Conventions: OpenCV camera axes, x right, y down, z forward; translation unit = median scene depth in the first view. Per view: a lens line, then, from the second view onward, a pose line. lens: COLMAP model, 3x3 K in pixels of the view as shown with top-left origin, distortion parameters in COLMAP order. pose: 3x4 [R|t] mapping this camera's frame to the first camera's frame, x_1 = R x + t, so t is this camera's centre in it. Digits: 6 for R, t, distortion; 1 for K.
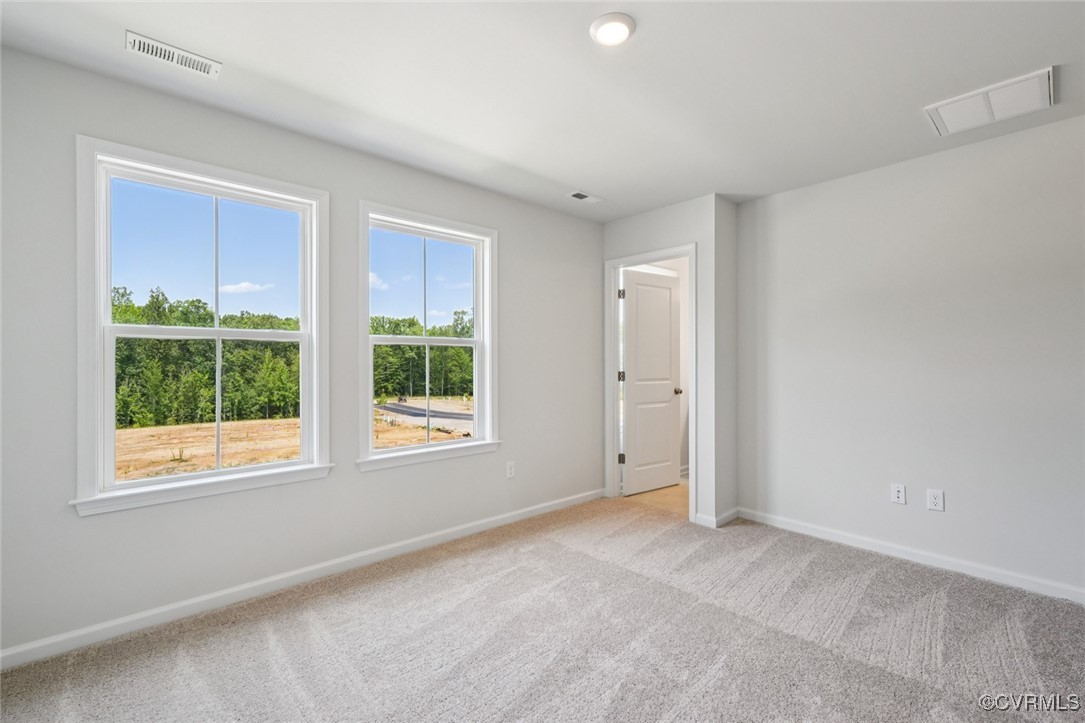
lens RADIAL K [[478.4, 0, 546.9], [0, 478.4, 360.1], [0, 0, 1]] dist [-0.014958, 0.000485]
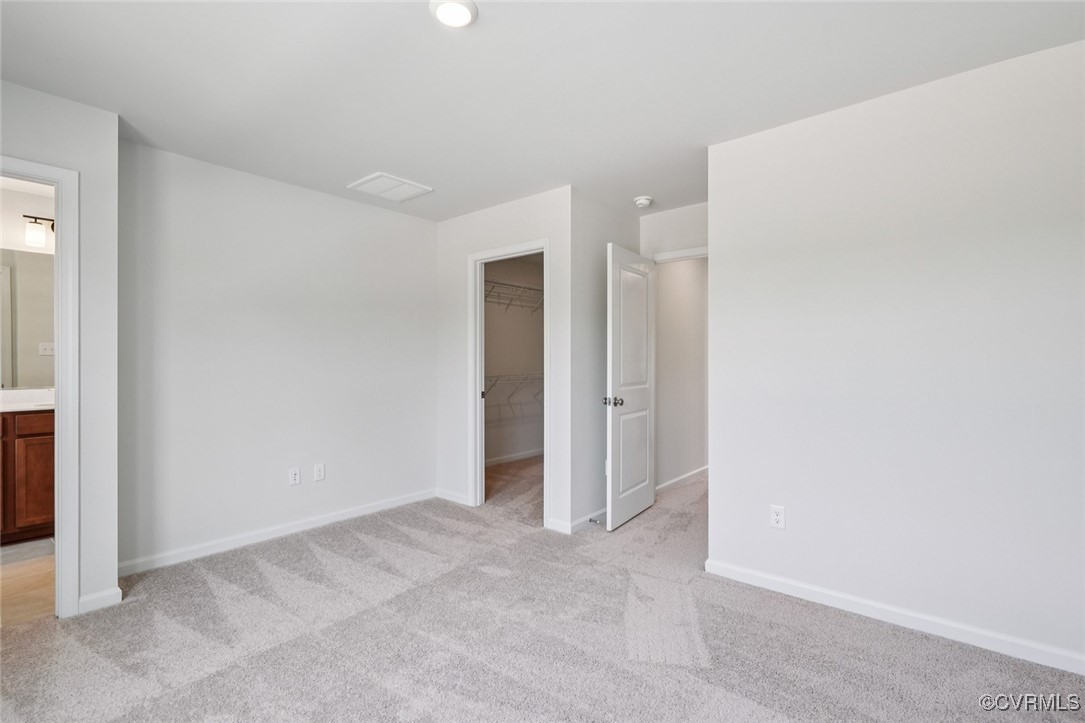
lens RADIAL K [[500.1, 0, 541.5], [0, 500.1, 357.9], [0, 0, 1]] dist [-0.001231, -0.002833]
pose [[-0.161276, 0.008420, 0.986873, -0.551860], [-0.003068, 0.999954, -0.009033, 0.007280], [-0.986905, -0.004484, -0.161243, 0.627723]]
